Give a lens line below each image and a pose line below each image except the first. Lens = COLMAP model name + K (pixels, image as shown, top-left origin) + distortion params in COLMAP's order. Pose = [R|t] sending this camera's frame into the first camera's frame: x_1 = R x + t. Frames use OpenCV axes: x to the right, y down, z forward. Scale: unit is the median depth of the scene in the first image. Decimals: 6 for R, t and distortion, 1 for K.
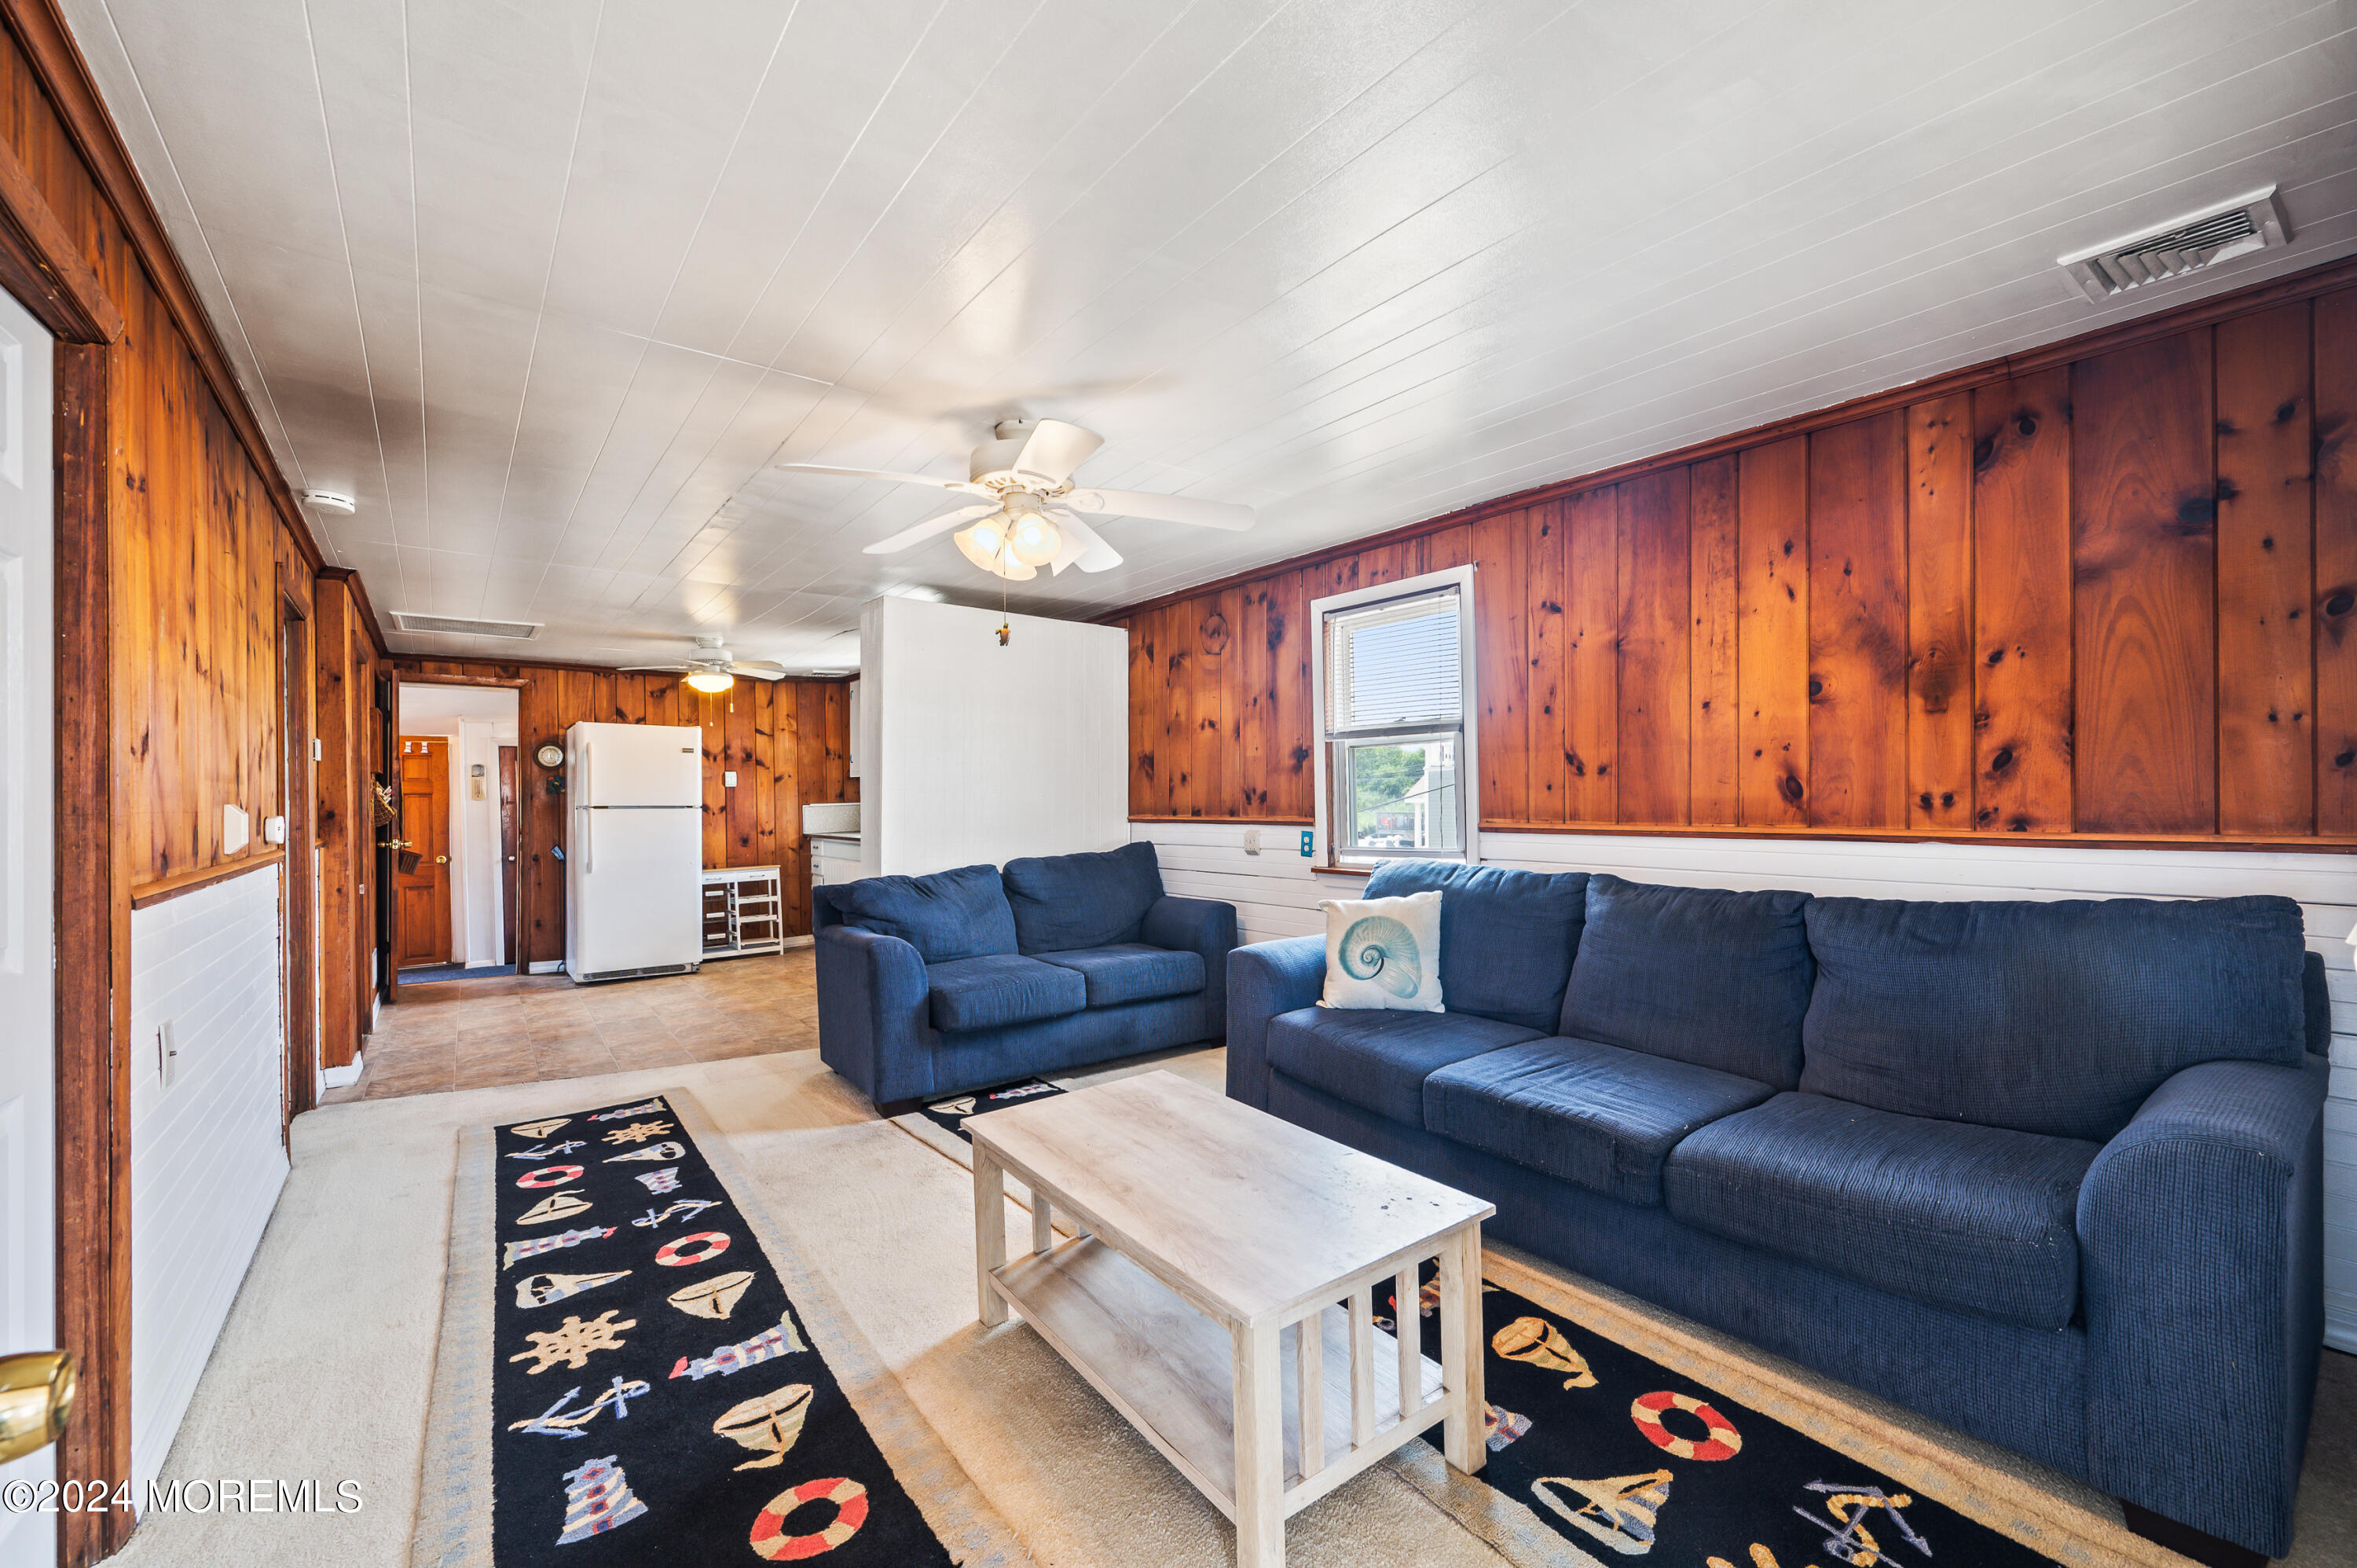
lens RADIAL K [[935.8, 0, 1173.9], [0, 935.8, 805.8], [0, 0, 1]] dist [-0.002170, 0.002720]
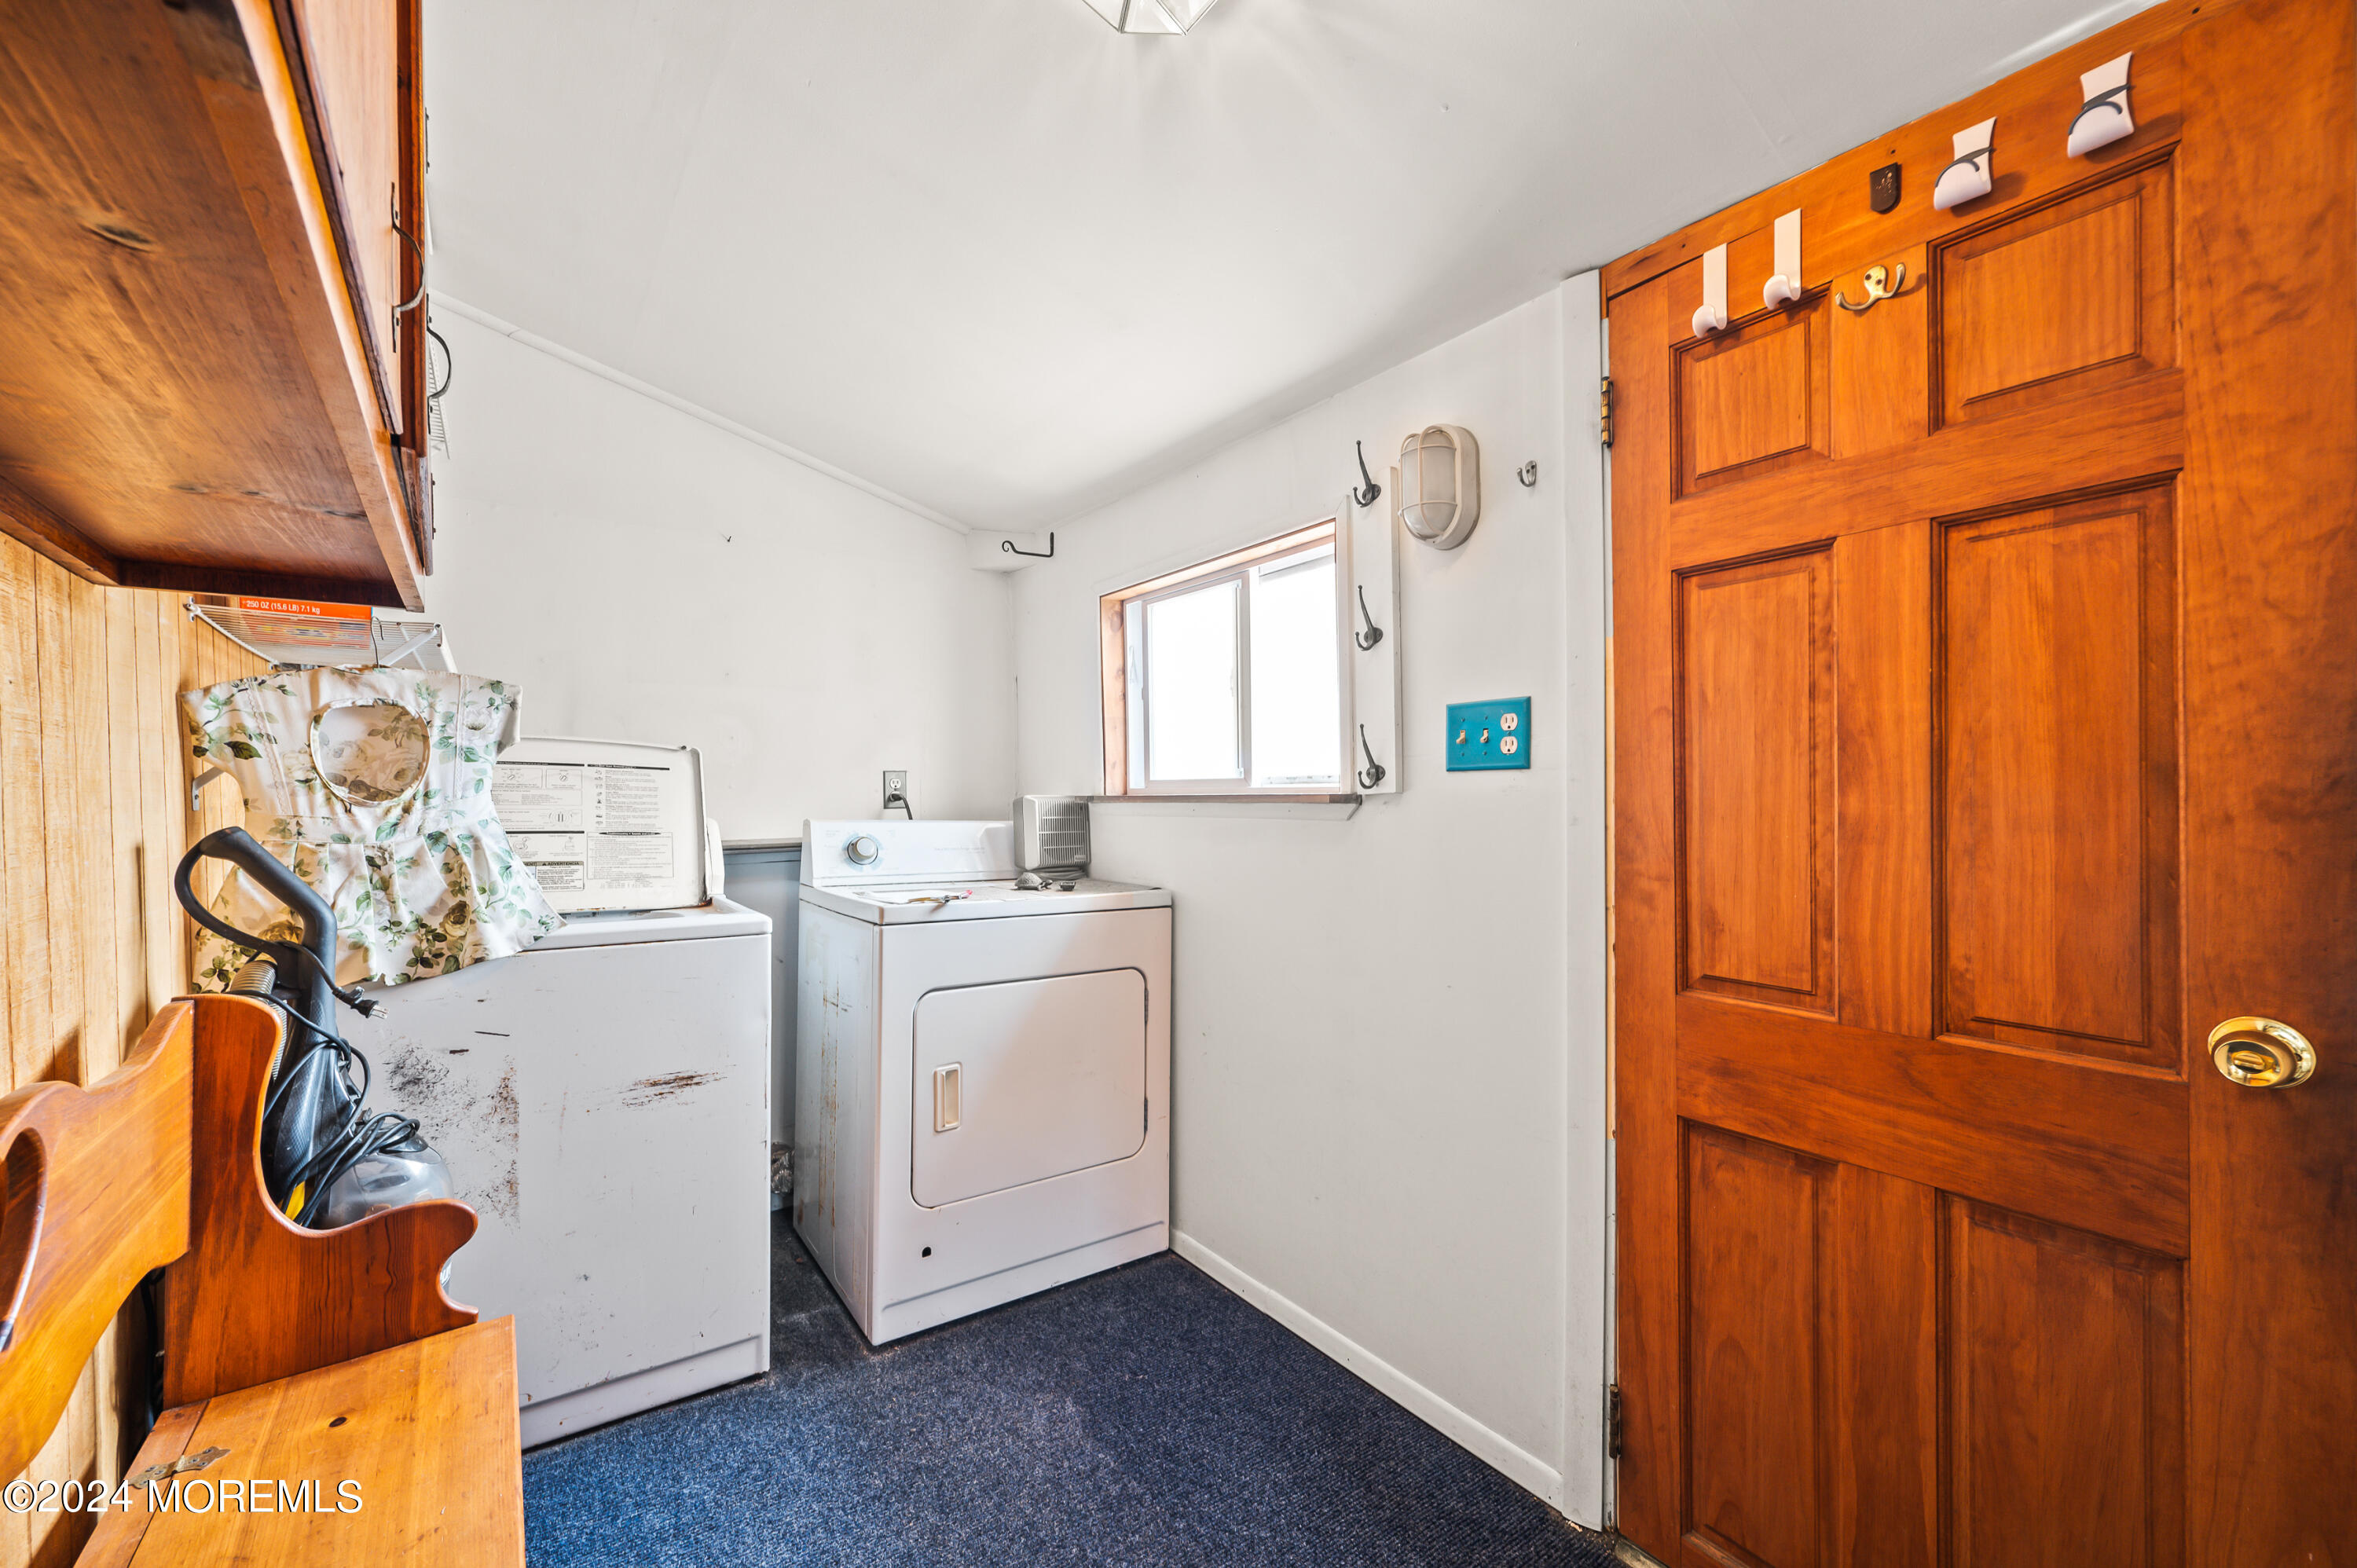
lens RADIAL K [[935.8, 0, 1173.4], [0, 935.8, 798.8], [0, 0, 1]] dist [-0.002170, 0.002720]
pose [[-0.020460, 0.006253, -0.999771, -1.297481], [-0.005360, 0.999965, 0.006363, 0.054059], [0.999776, 0.005489, -0.020426, 1.694213]]
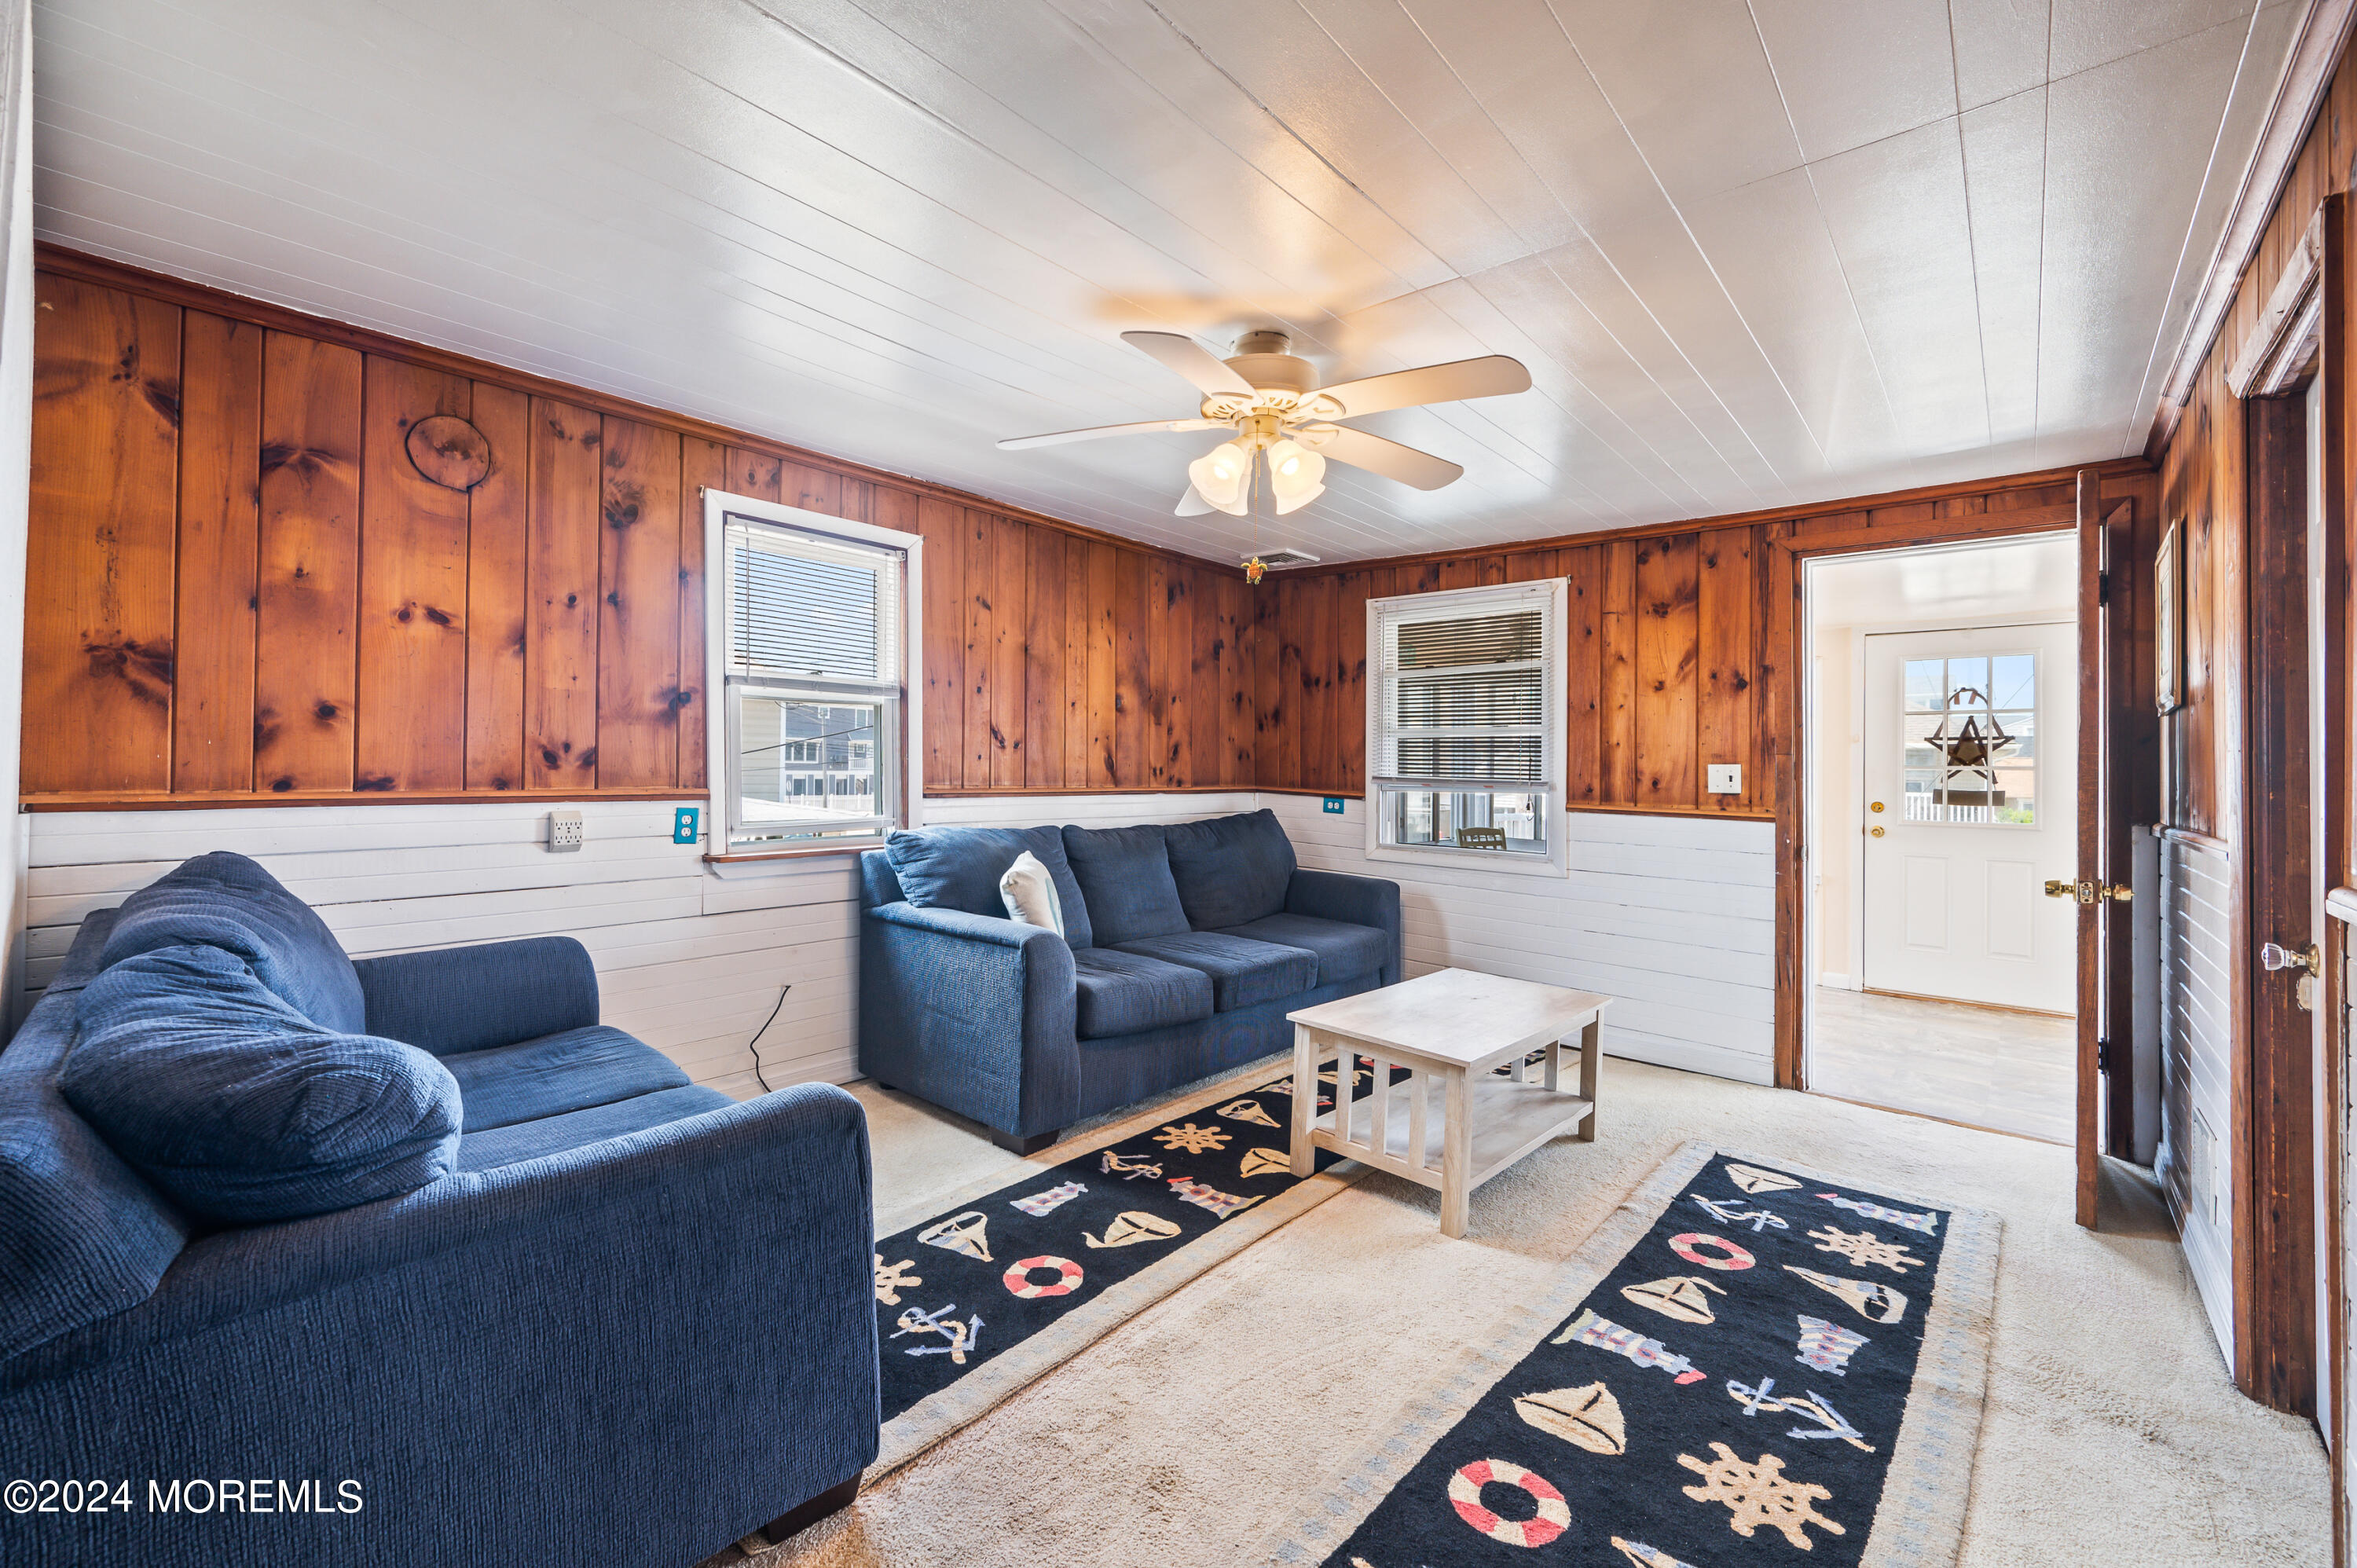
lens RADIAL K [[935.8, 0, 1174.3], [0, 935.8, 766.1], [0, 0, 1]] dist [-0.002170, 0.002720]
pose [[-0.169118, 0.005669, 0.985579, -0.624697], [-0.007613, 0.999946, -0.007058, -0.002021], [-0.985566, -0.008697, -0.169066, 0.762508]]
